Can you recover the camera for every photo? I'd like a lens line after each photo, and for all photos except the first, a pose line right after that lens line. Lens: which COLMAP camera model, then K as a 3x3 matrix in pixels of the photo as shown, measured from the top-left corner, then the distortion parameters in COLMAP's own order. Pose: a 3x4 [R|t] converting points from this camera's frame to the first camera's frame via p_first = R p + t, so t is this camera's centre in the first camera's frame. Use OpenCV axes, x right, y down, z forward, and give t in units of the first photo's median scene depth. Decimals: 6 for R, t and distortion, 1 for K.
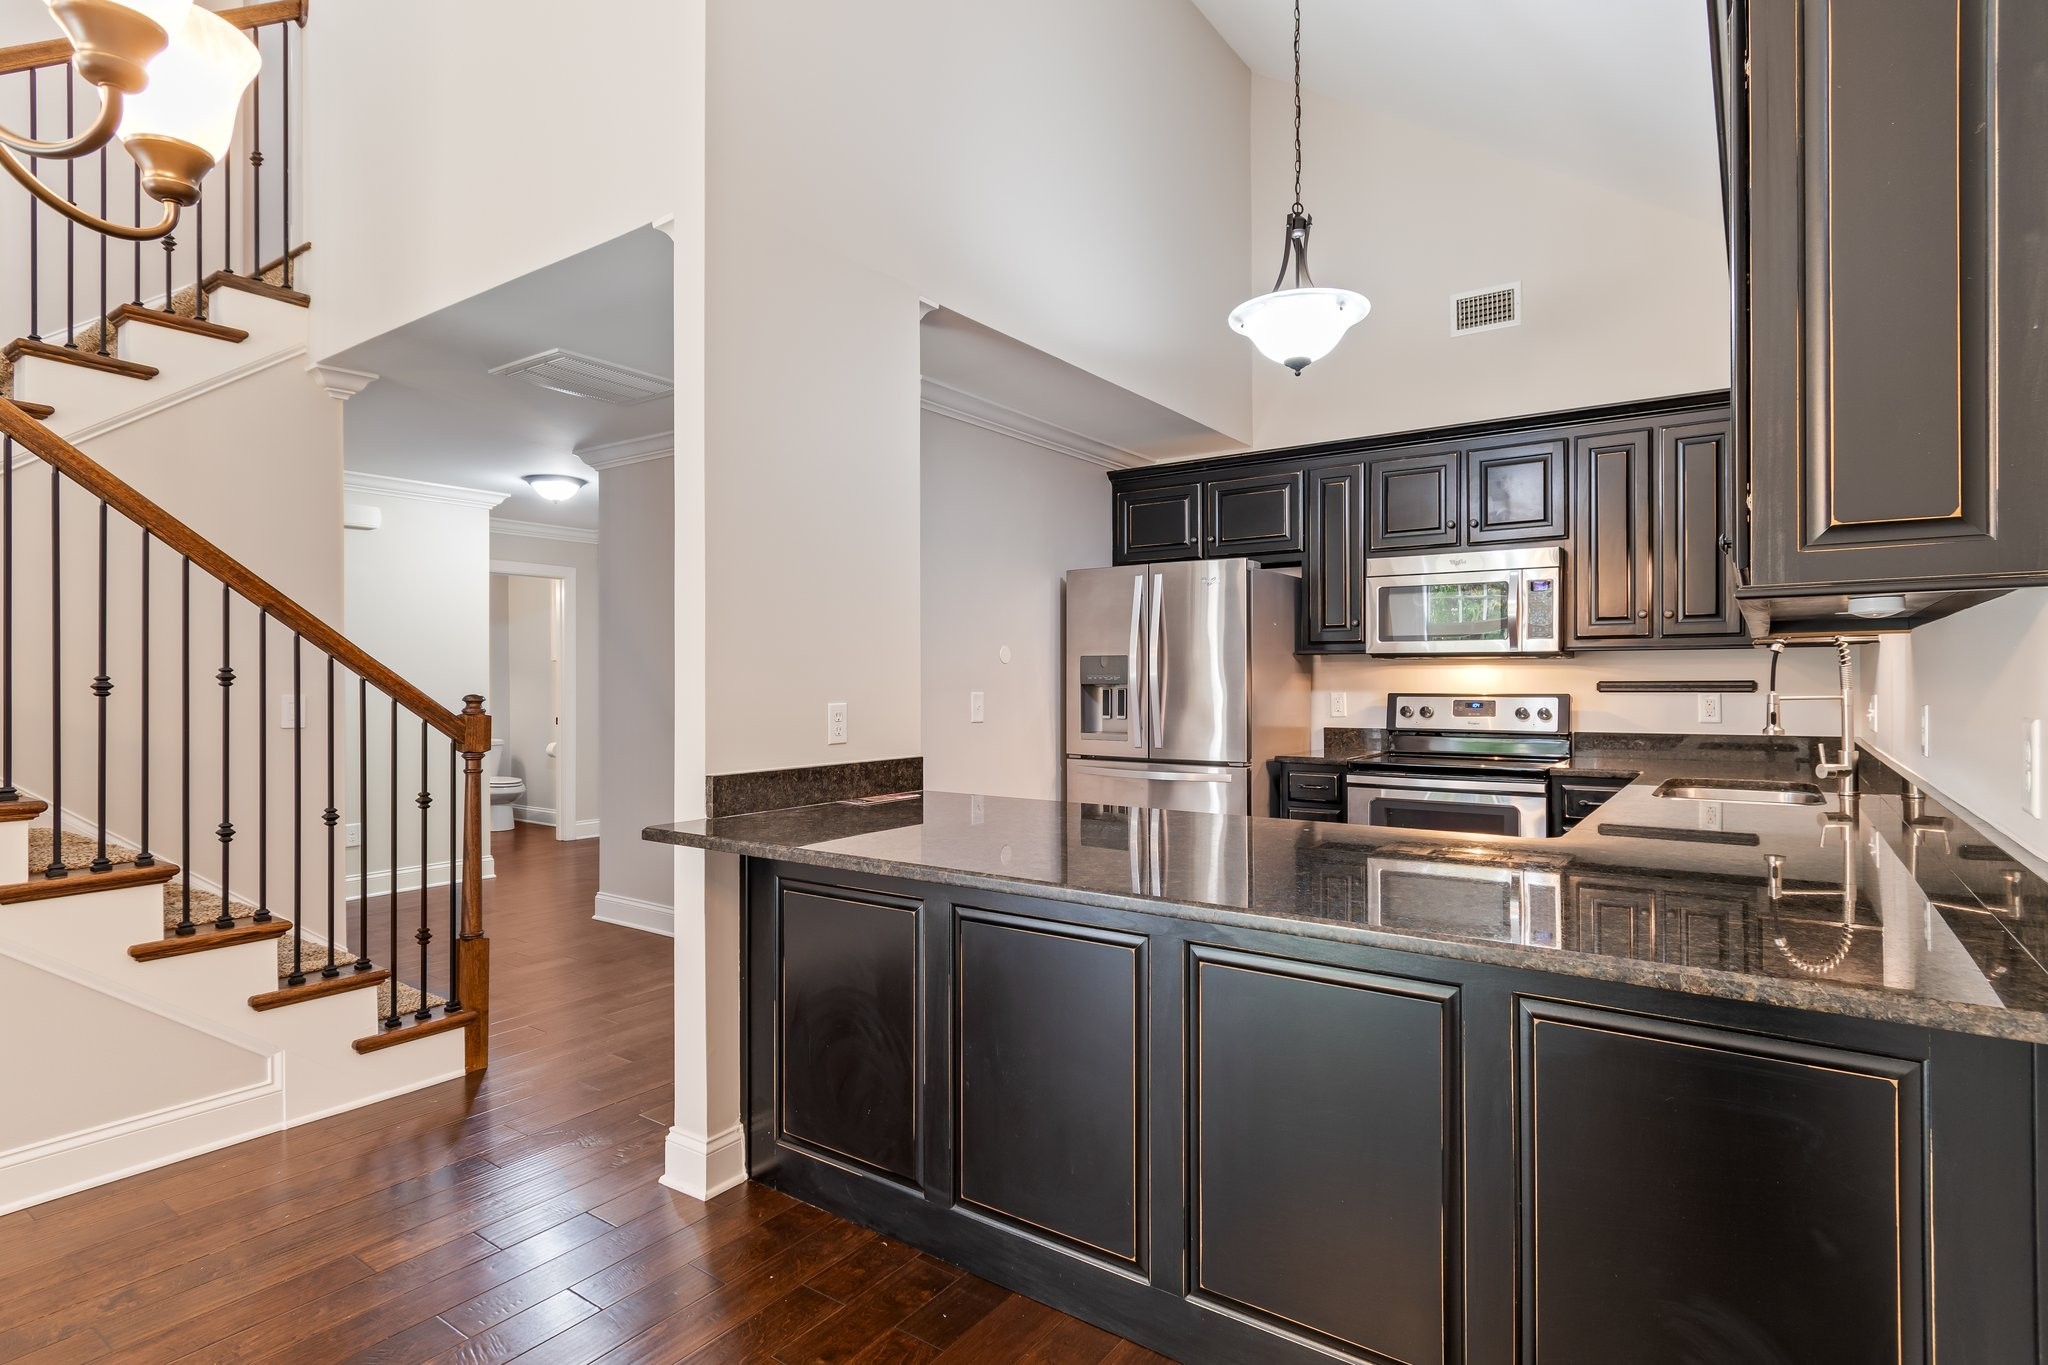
lens RADIAL K [[1034.2, 0, 1021.5], [0, 1034.2, 674.8], [0, 0, 1]] dist [0.003245, 0.000428]
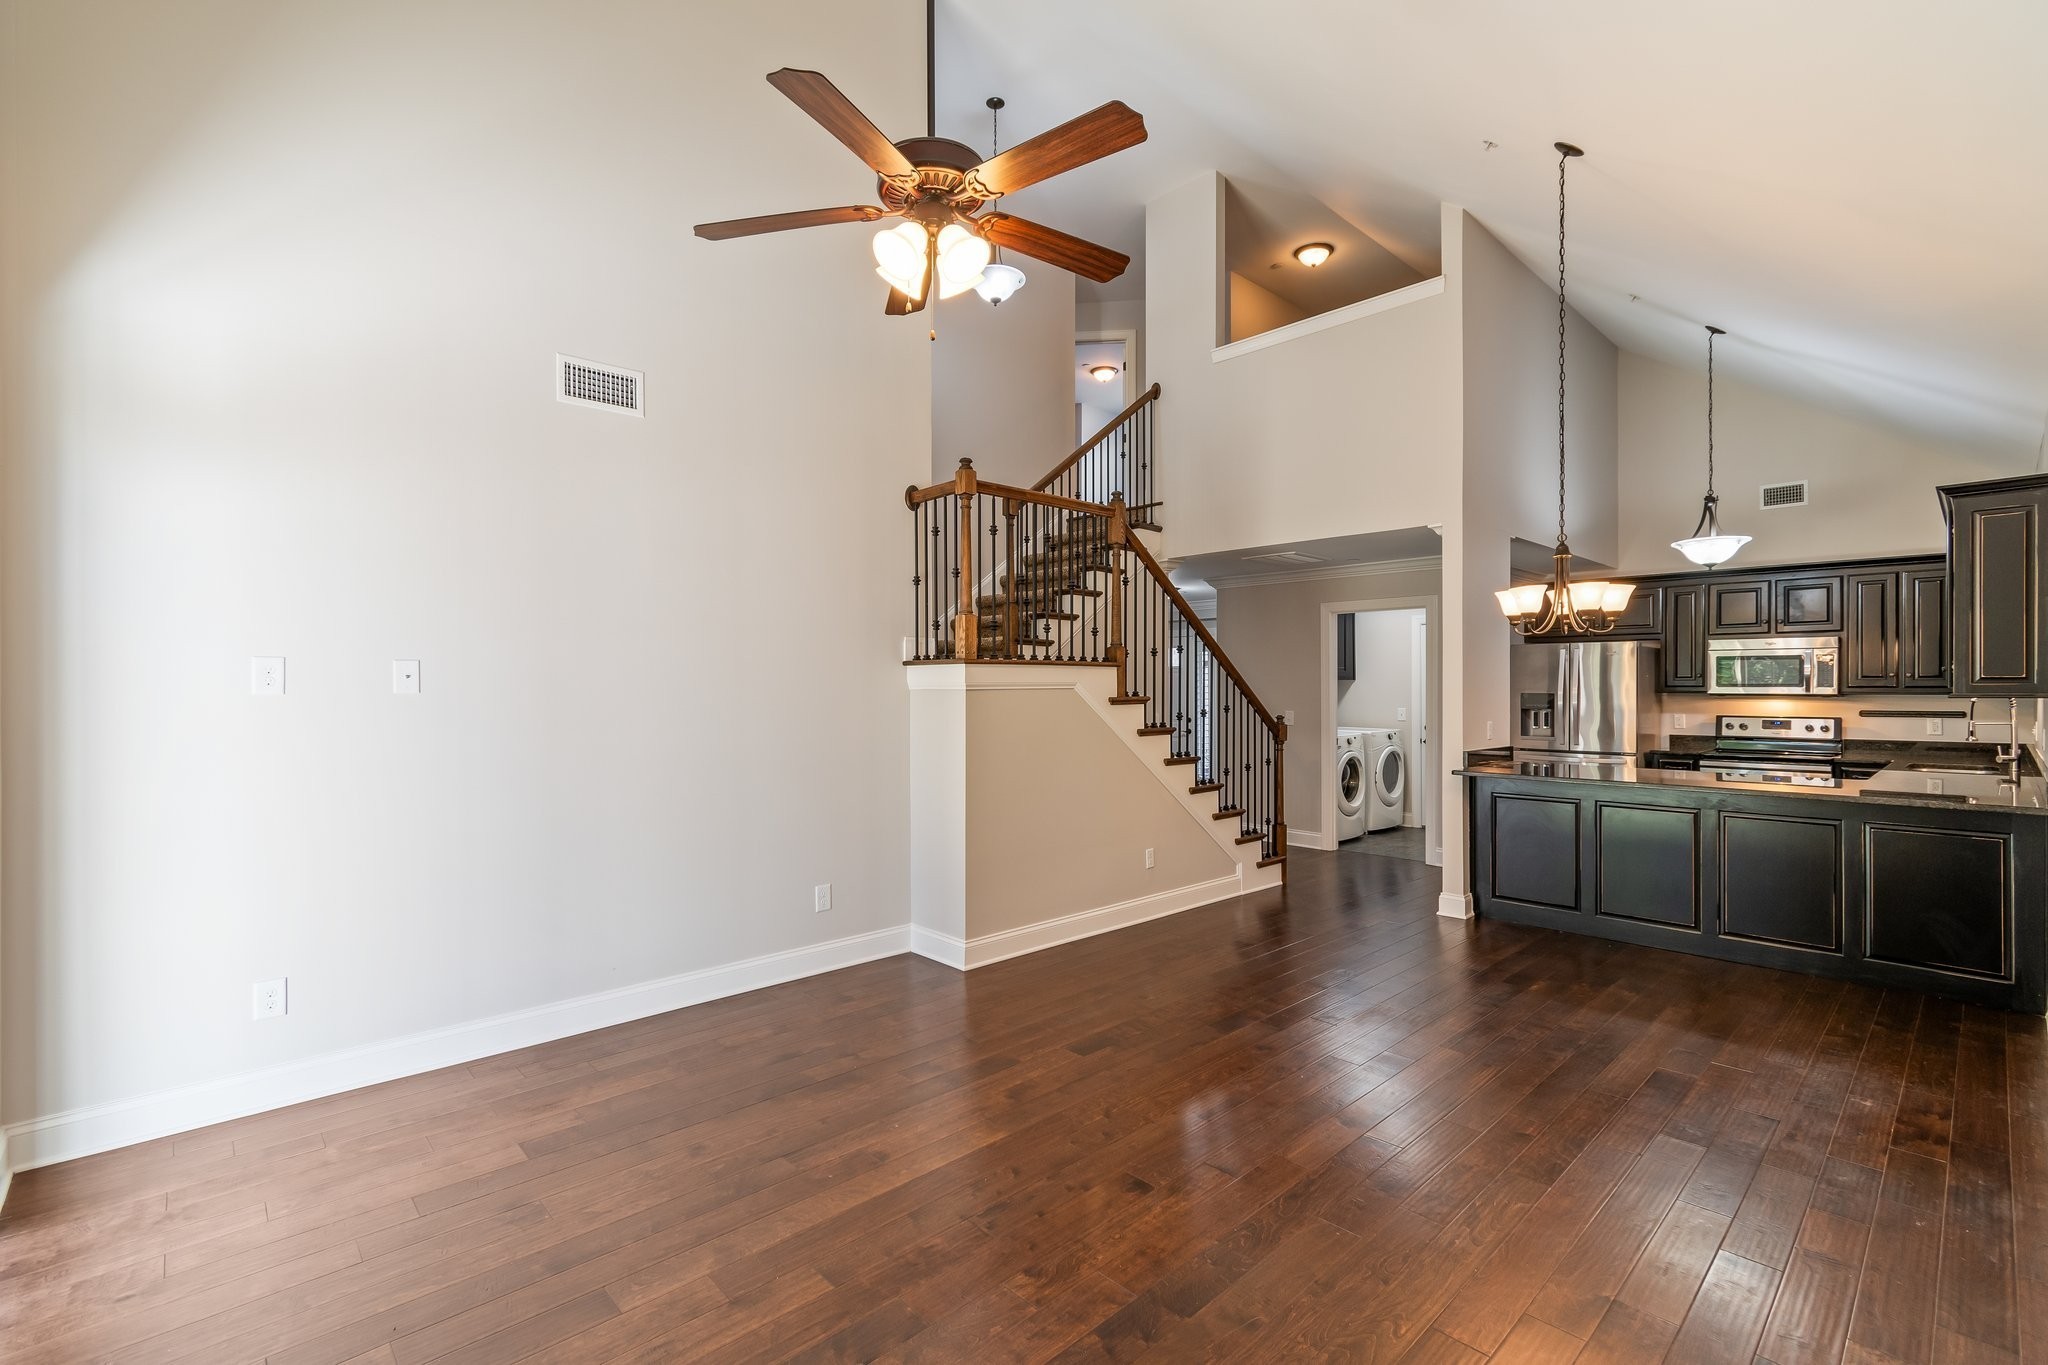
lens RADIAL K [[905.4, 0, 1022.6], [0, 905.4, 685.5], [0, 0, 1]] dist [0.000736, -0.001060]
pose [[0.980238, 0.002117, -0.197813, -0.559662], [-0.001438, 0.999993, 0.003577, -0.041542], [0.197819, -0.003221, 0.980233, -0.826725]]
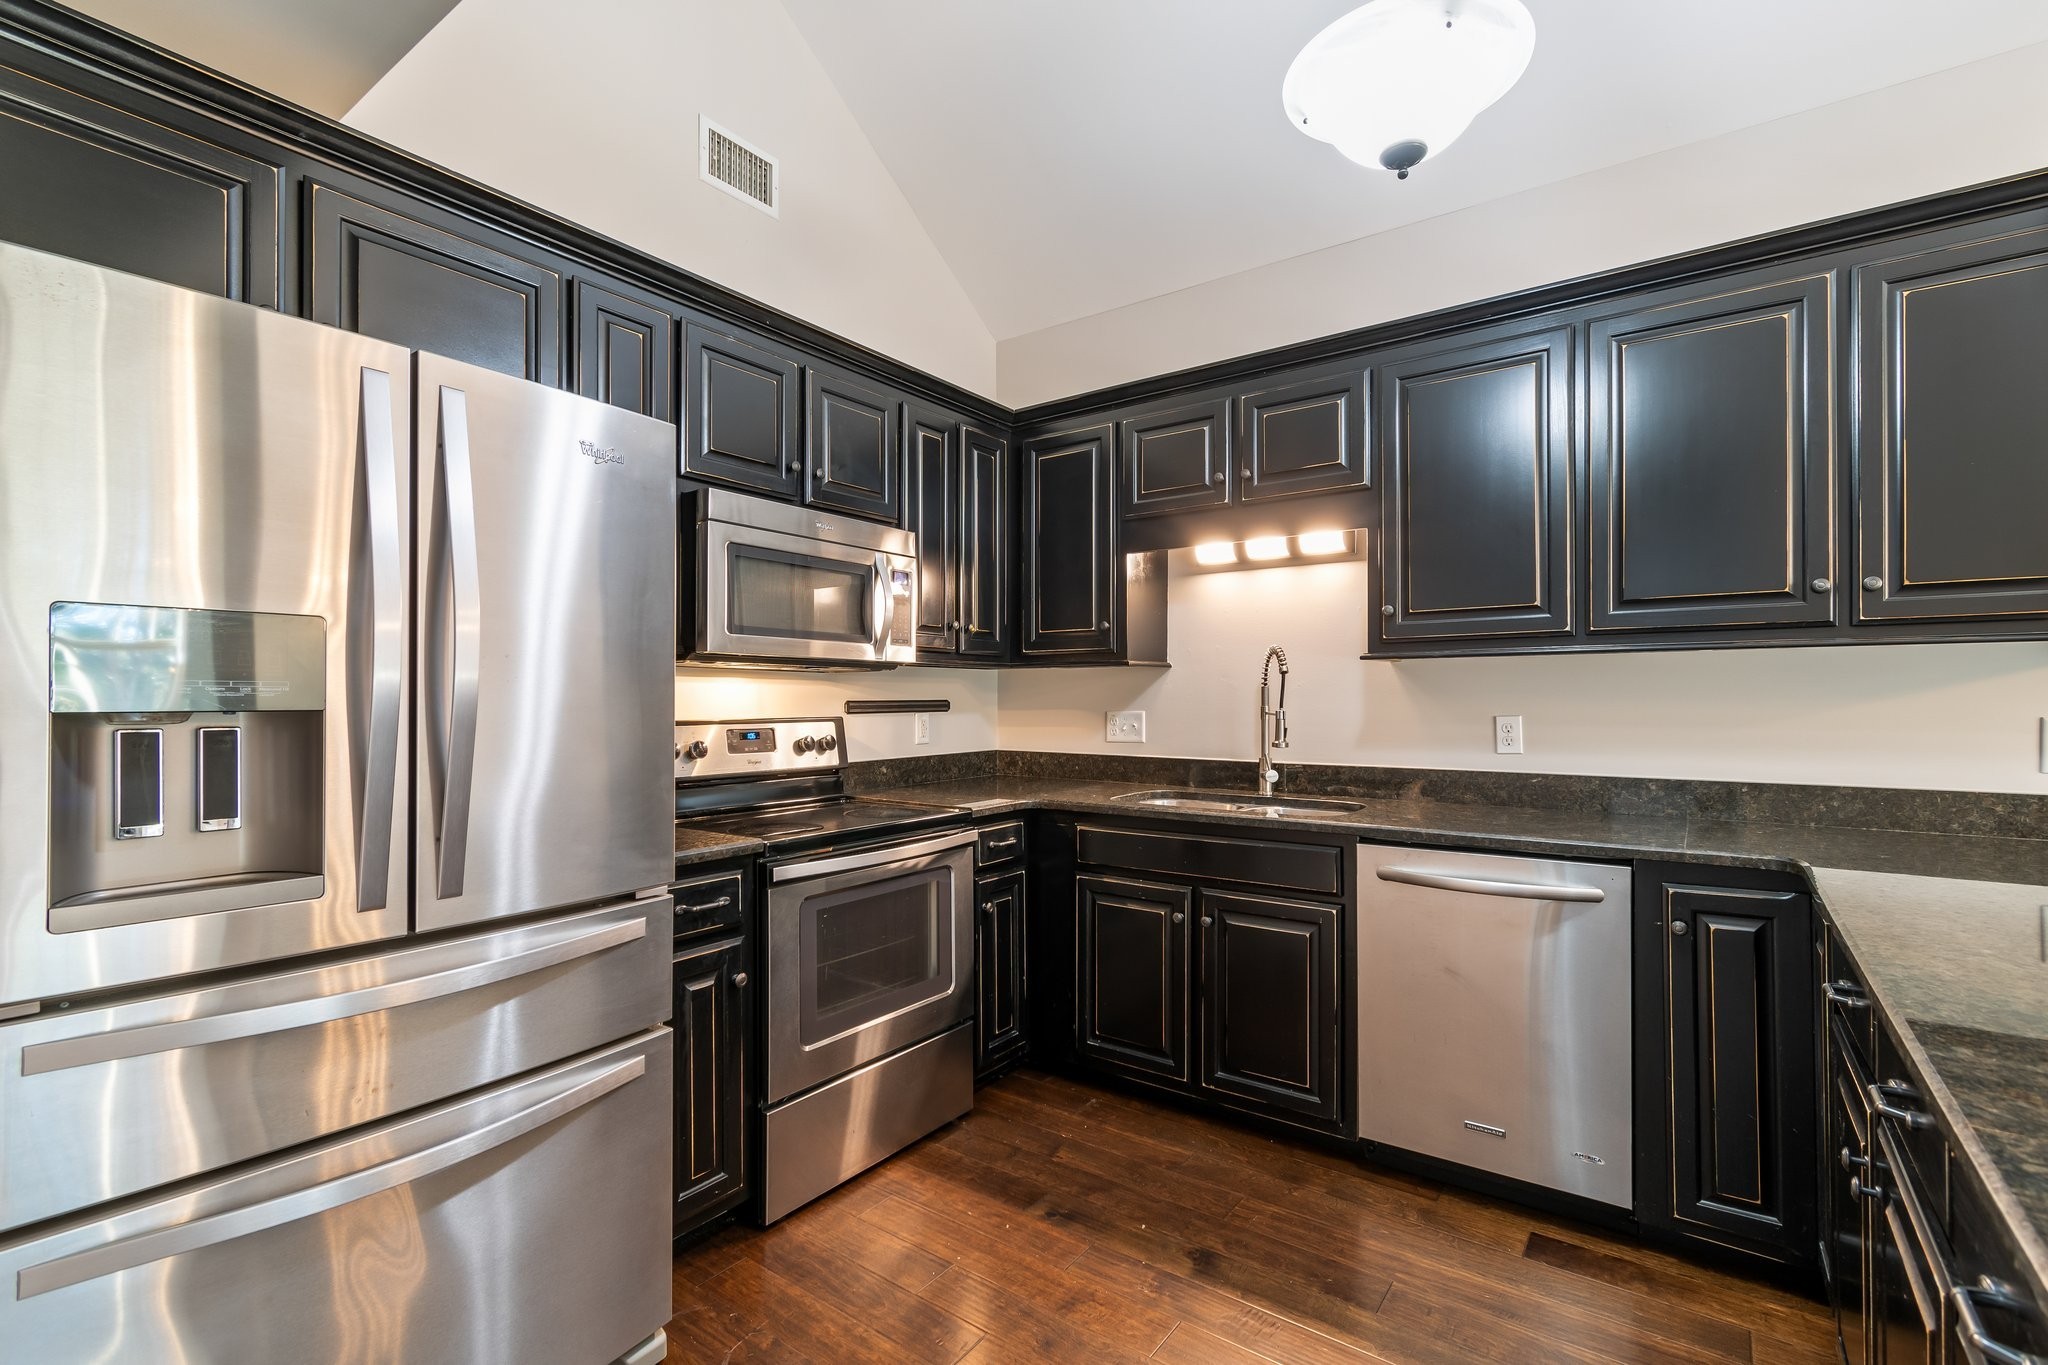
lens RADIAL K [[910.5, 0, 1025.7], [0, 910.5, 698.0], [0, 0, 1]] dist [0.001212, -0.000163]
pose [[0.012267, 0.002973, 0.999920, -0.183996], [-0.002328, 0.999993, -0.002945, 0.005883], [-0.999922, -0.002292, 0.012273, 0.893305]]
